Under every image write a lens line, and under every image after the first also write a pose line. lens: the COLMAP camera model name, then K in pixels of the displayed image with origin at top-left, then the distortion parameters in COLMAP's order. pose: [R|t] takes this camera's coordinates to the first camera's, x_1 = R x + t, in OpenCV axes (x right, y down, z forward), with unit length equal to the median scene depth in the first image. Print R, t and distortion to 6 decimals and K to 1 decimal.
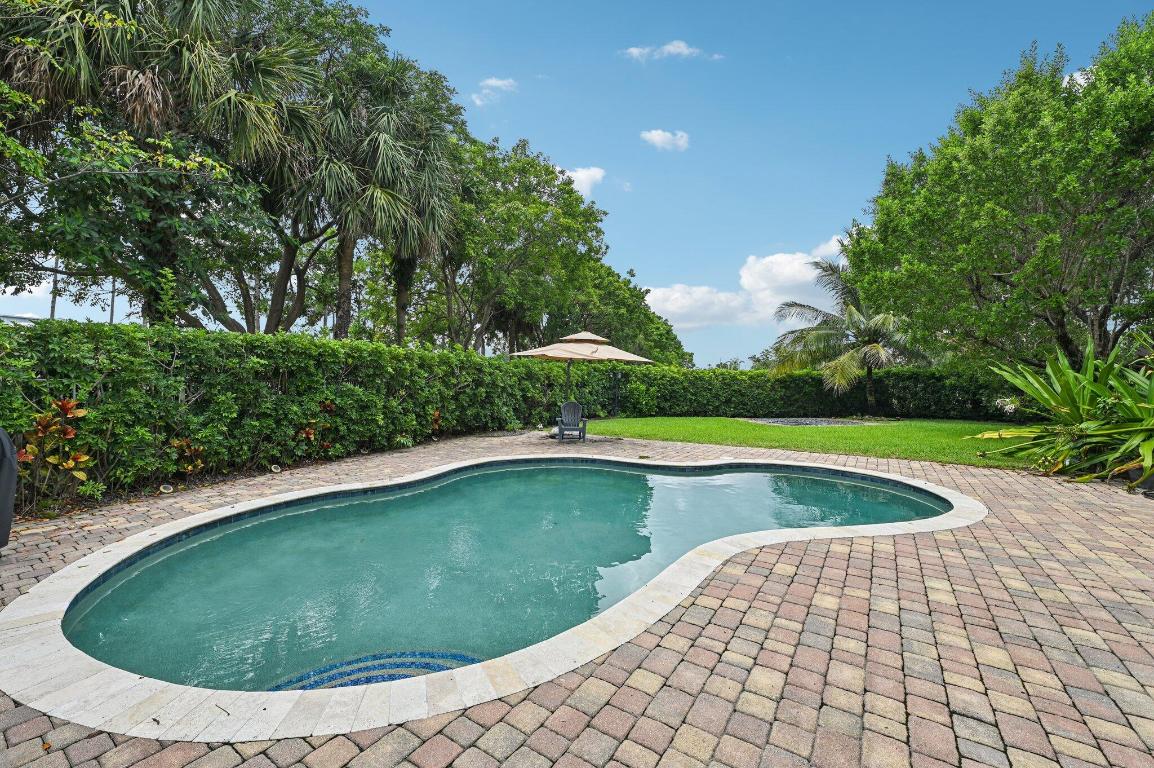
lens RADIAL K [[466.2, 0, 576.5], [0, 466.2, 380.5], [0, 0, 1]] dist [-0.000700, -0.000046]
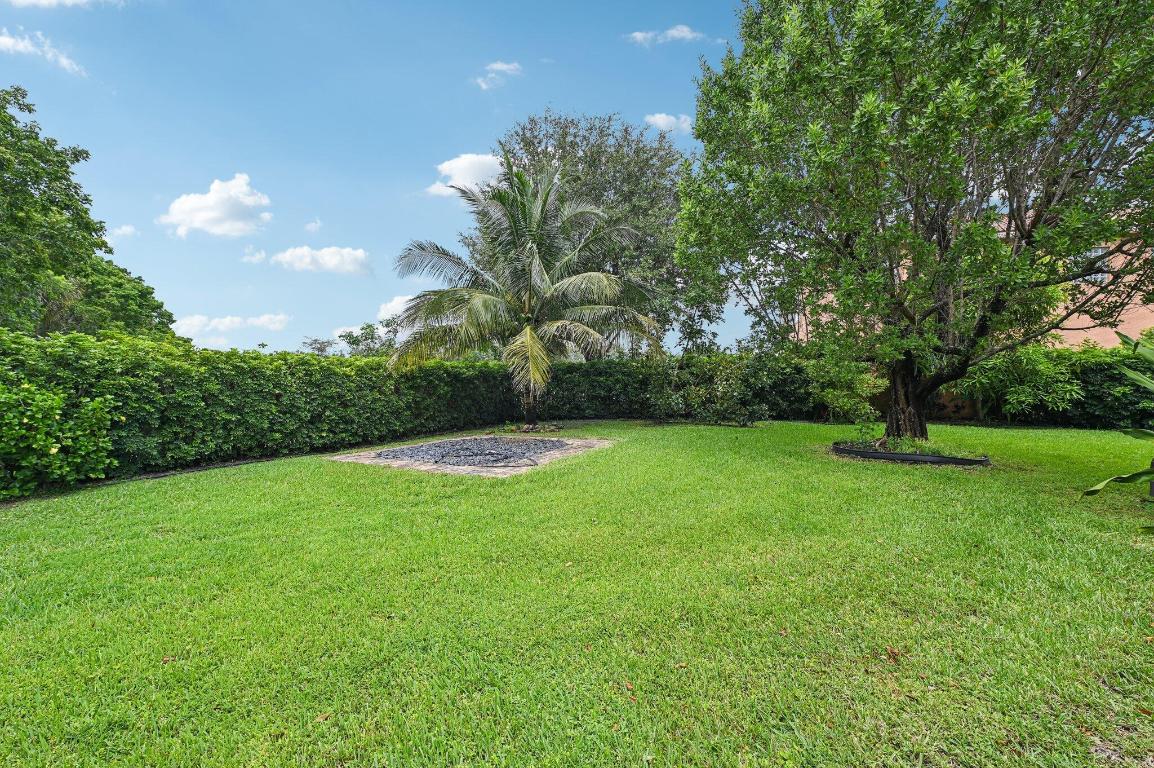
lens RADIAL K [[466.2, 0, 575.7], [0, 466.2, 378.2], [0, 0, 1]] dist [-0.000700, -0.000046]
pose [[0.585357, -0.008786, 0.810728, 0.089649], [0.008917, 0.999951, 0.004398, 0.001834], [-0.810726, 0.004656, 0.585407, 0.496629]]
